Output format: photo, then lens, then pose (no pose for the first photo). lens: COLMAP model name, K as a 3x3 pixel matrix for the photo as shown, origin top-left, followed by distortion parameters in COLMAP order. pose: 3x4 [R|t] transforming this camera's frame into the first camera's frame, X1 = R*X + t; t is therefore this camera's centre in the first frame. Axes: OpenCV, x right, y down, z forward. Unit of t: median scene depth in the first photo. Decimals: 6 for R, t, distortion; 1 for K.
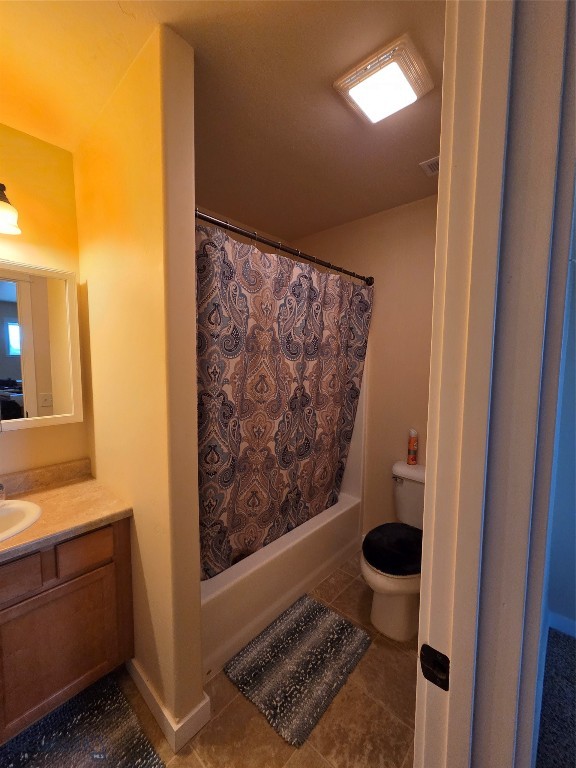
lens RADIAL K [[315.4, 0, 287.7], [0, 315.4, 385.3], [0, 0, 1]] dist [0.002830, 0.001563]
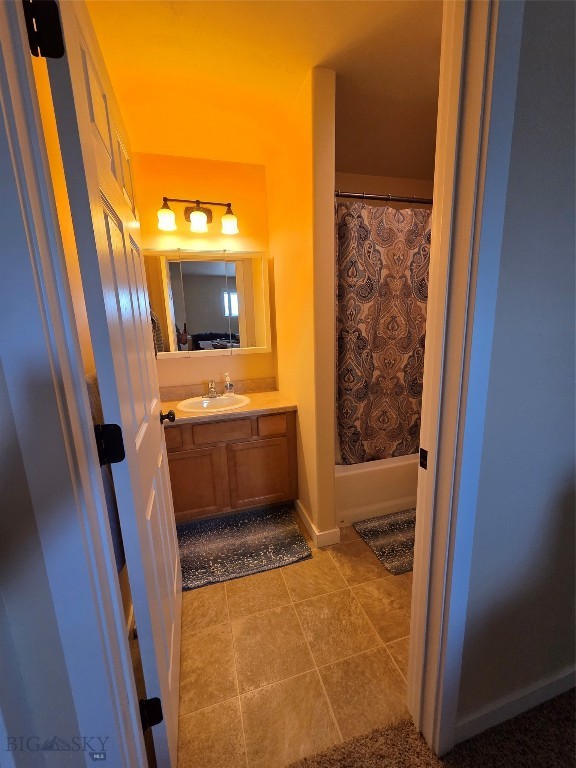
lens RADIAL K [[315.4, 0, 284.3], [0, 315.4, 381.8], [0, 0, 1]] dist [0.002830, 0.001563]
pose [[0.850962, 0.066166, -0.521042, 0.236512], [-0.001960, 0.992426, 0.122826, 0.078028], [0.525223, -0.103499, 0.844647, -0.306707]]
